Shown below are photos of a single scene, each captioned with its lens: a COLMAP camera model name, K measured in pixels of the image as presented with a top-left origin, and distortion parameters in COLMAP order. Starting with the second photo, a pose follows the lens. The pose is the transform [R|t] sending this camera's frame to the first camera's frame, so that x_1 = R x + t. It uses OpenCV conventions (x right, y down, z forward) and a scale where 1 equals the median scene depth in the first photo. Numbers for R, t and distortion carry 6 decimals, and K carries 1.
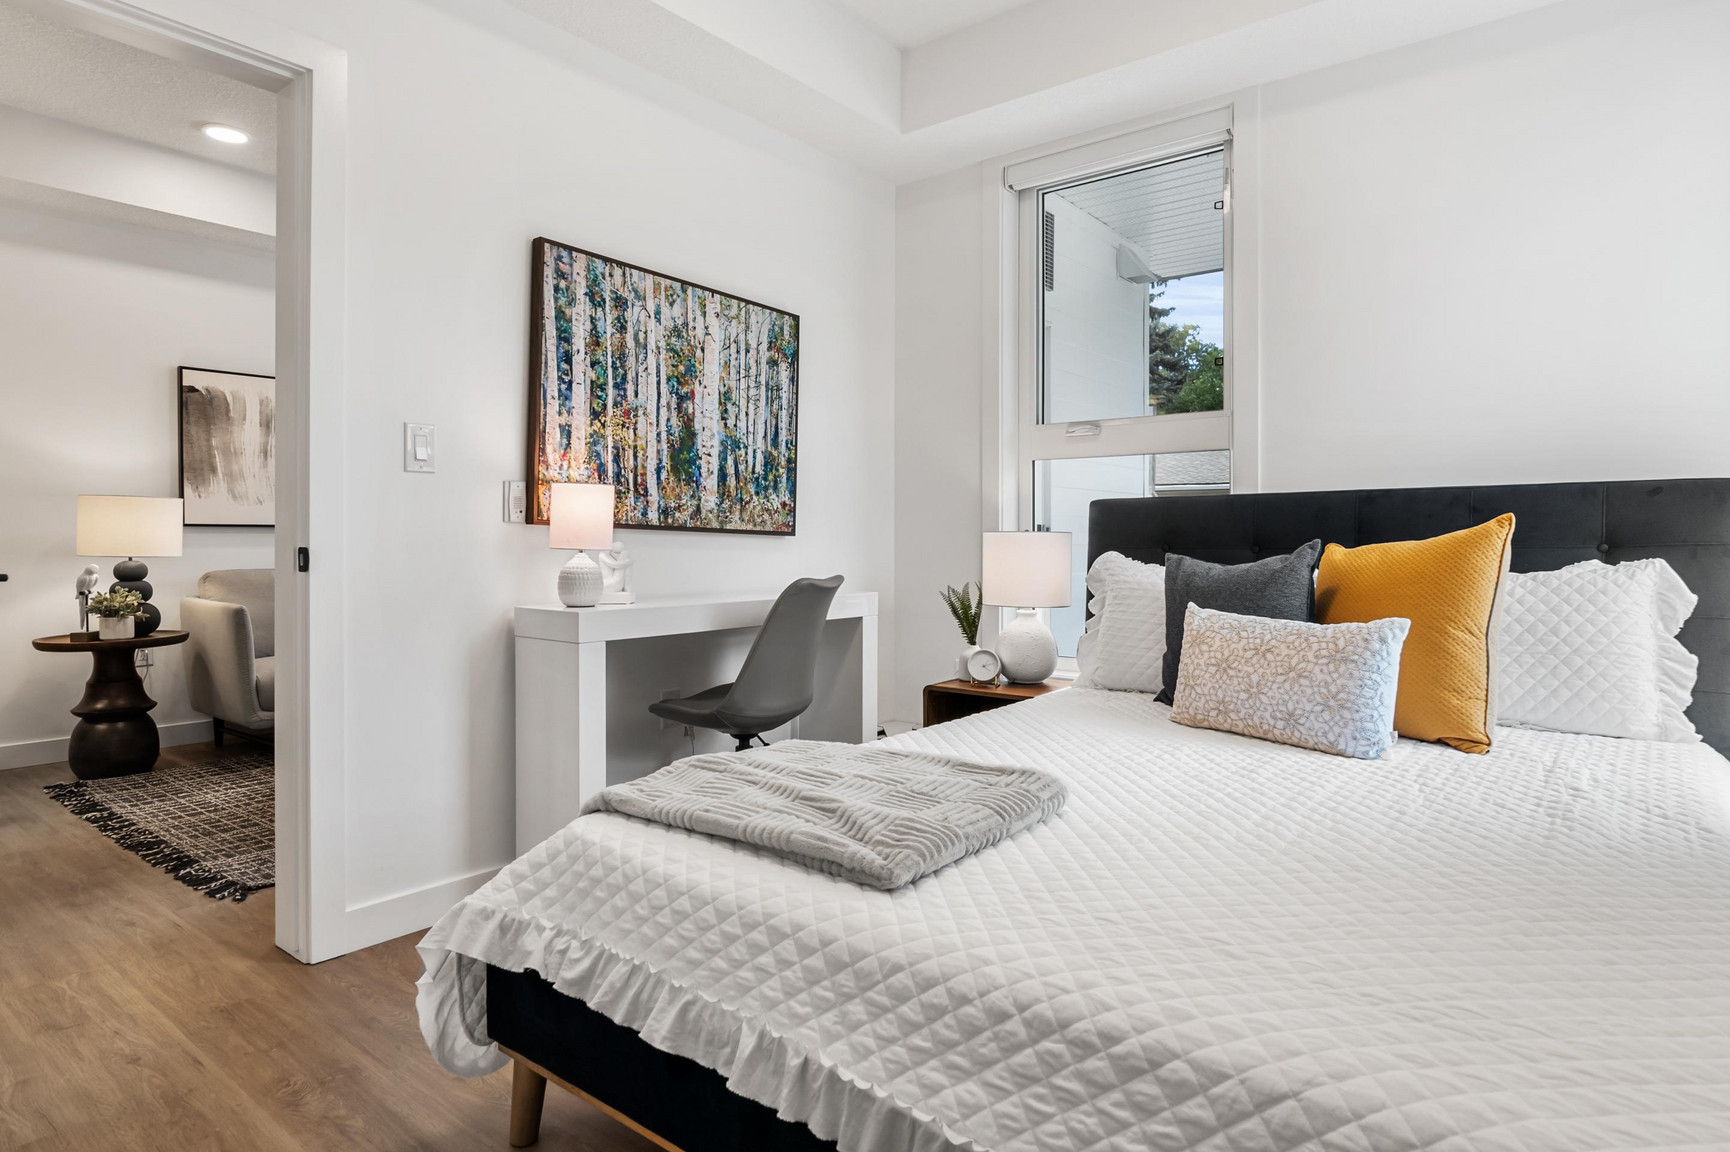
lens RADIAL K [[968.7, 0, 858.0], [0, 968.7, 545.7], [0, 0, 1]] dist [-0.009958, 0.006180]
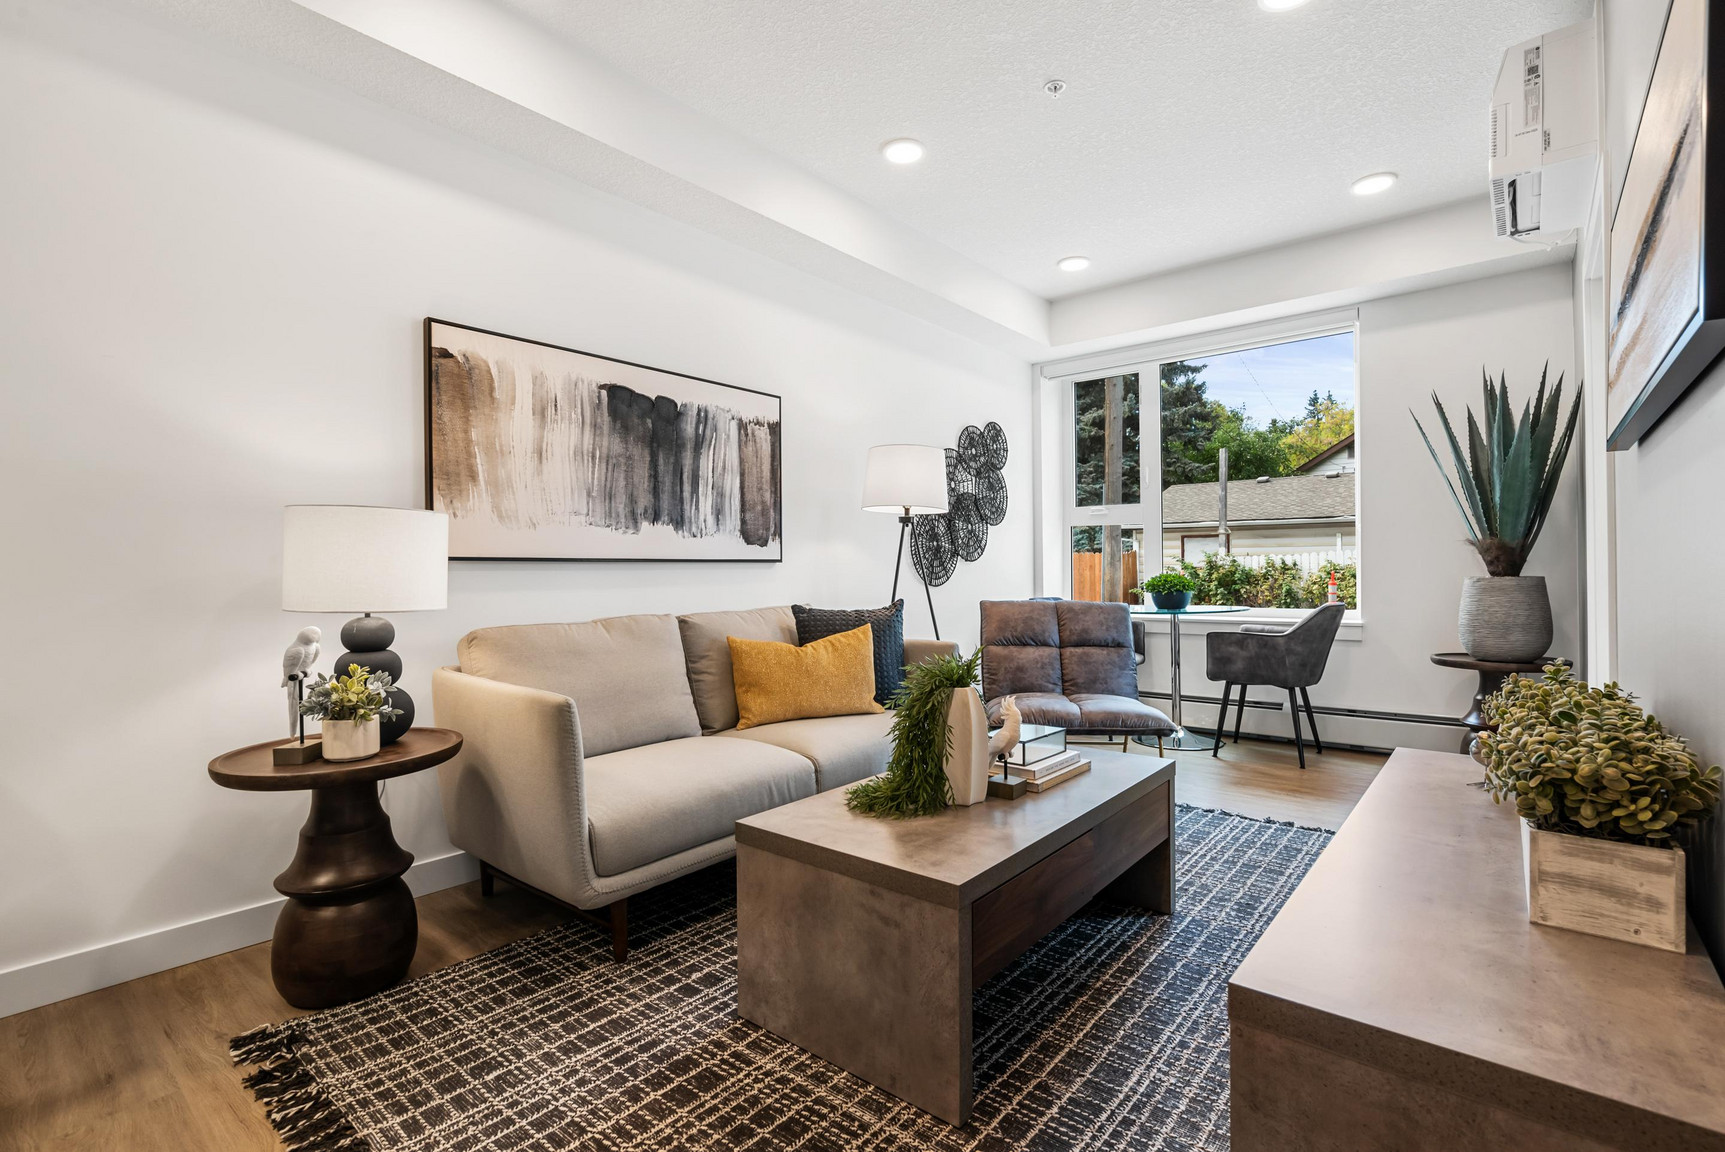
lens RADIAL K [[805.8, 0, 861.5], [0, 805.8, 571.0], [0, 0, 1]] dist [-0.009852, 0.004016]
pose [[0.999557, -0.007913, -0.028698, -0.434426], [0.007626, 0.999920, -0.010098, -0.005836], [0.028776, 0.009875, 0.999537, 0.512243]]
